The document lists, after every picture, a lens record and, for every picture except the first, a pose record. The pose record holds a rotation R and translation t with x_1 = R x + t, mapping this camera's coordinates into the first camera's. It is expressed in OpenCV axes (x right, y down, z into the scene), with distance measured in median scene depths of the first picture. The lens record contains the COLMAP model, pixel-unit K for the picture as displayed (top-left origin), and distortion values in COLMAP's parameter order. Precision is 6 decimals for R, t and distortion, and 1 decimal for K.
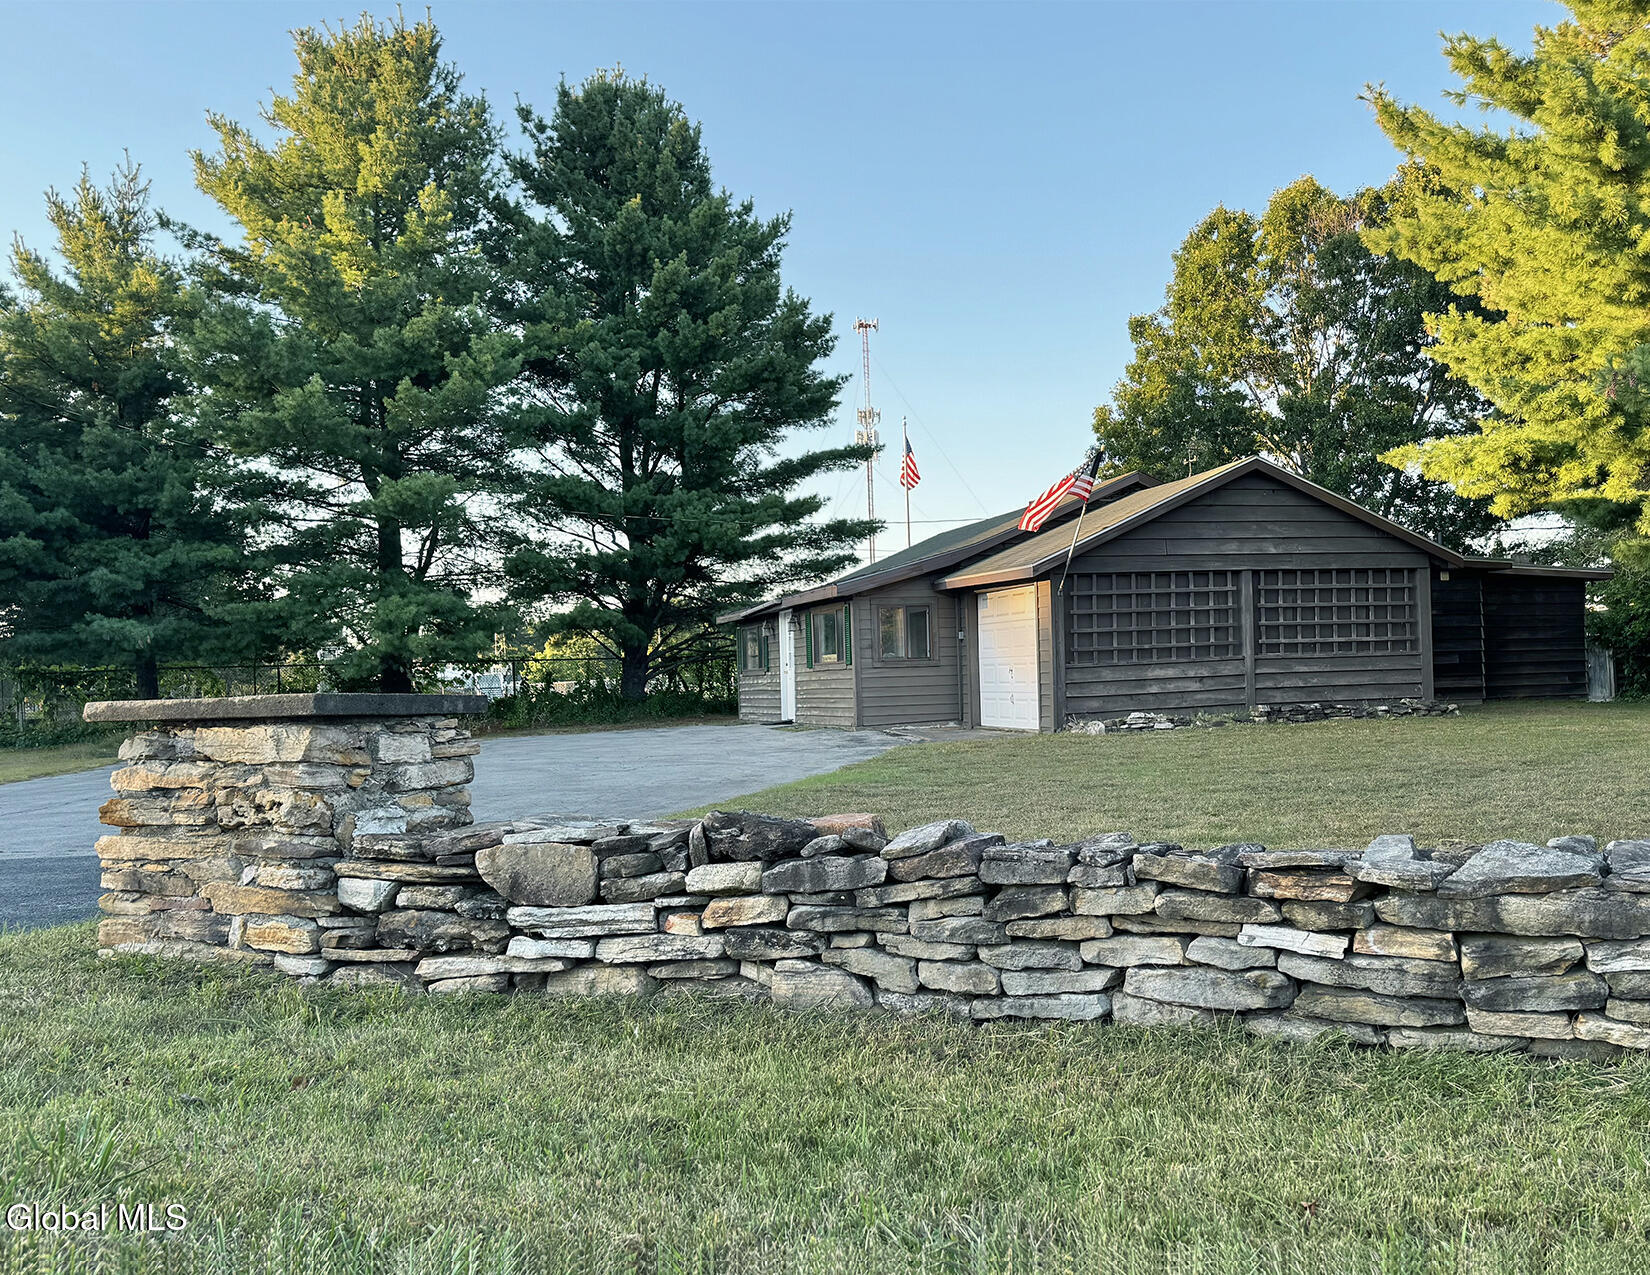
lens RADIAL K [[2356.8, 0, 825.6], [0, 2356.8, 642.6], [0, 0, 1]] dist [0.136928, 0.000000]
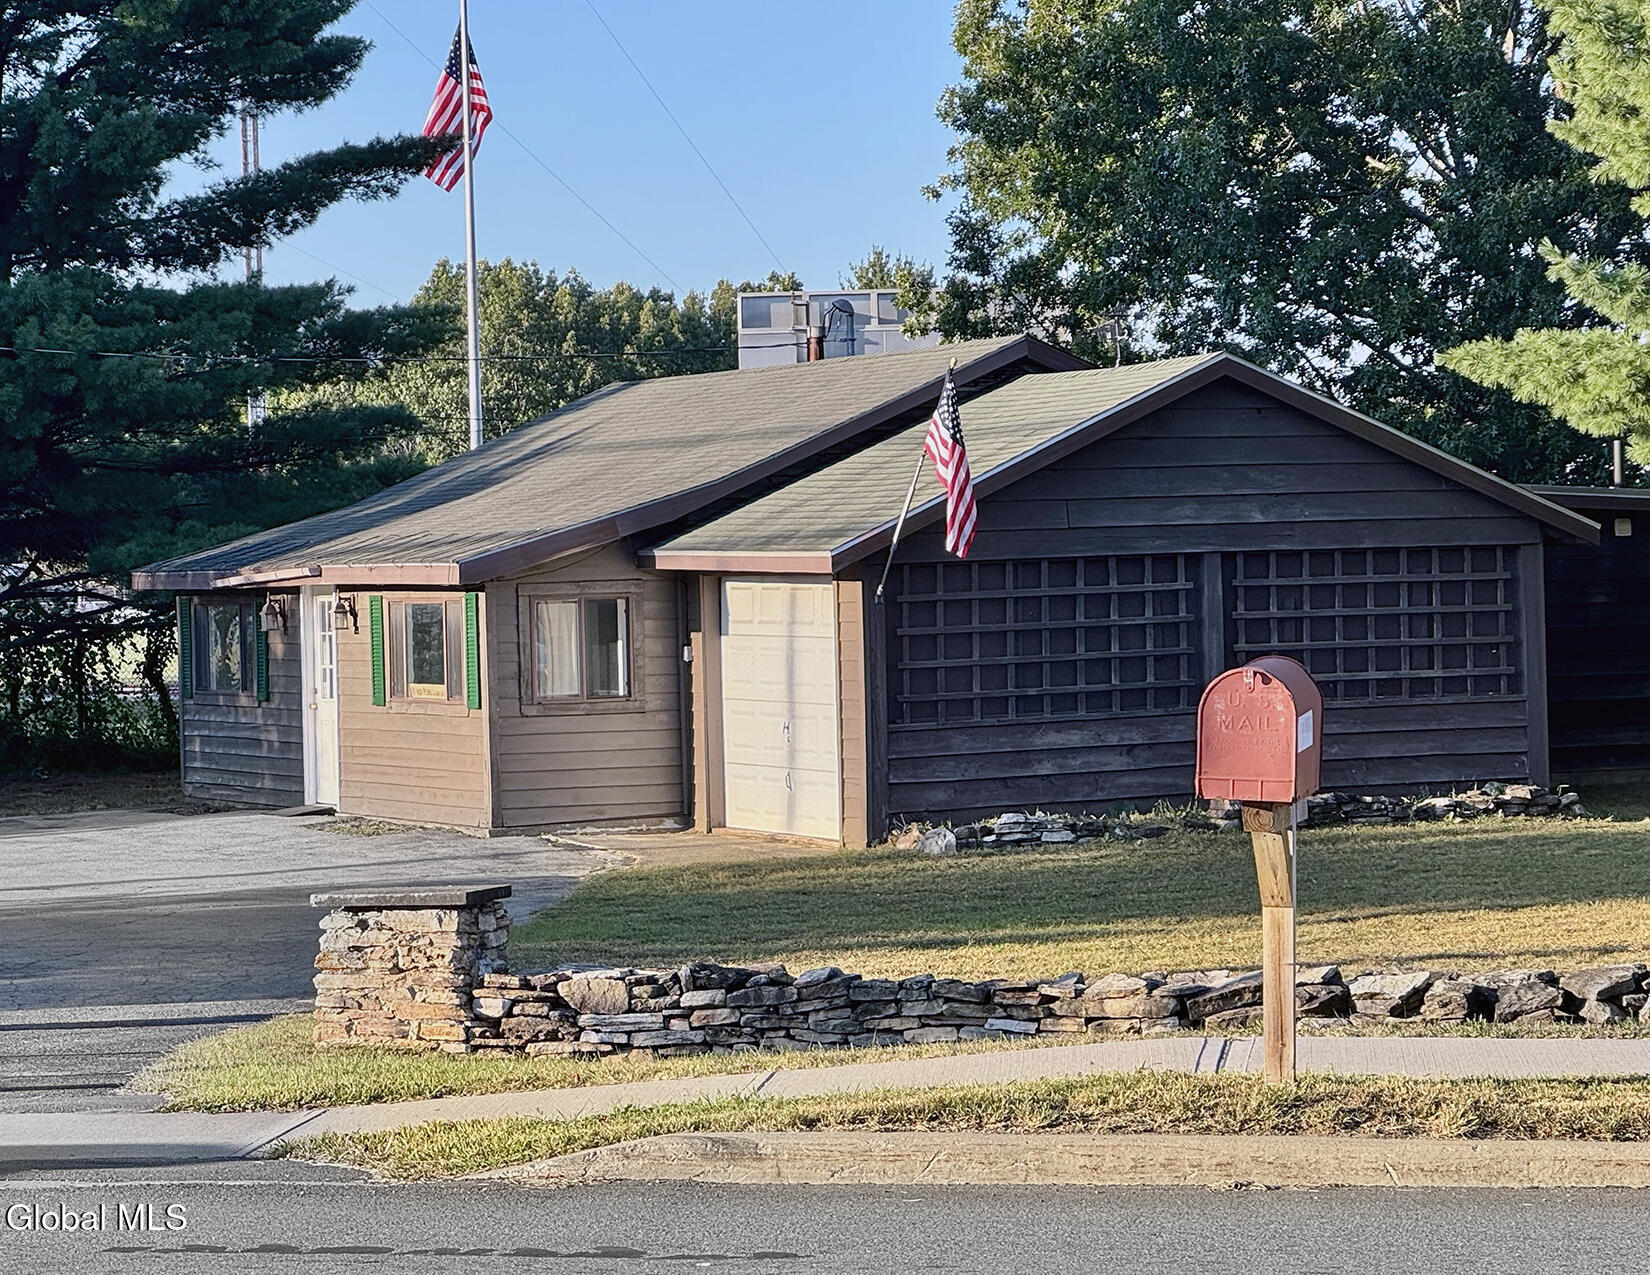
lens RADIAL K [[8820.0, 0, 825.3], [0, 8820.0, 637.2], [0, 0, 1]] dist [-0.836137, 0.000000]
pose [[0.995391, 0.004713, 0.095779, -0.569235], [-0.007307, 0.999615, 0.026751, -0.338077], [-0.095616, -0.027328, 0.995043, -5.408240]]
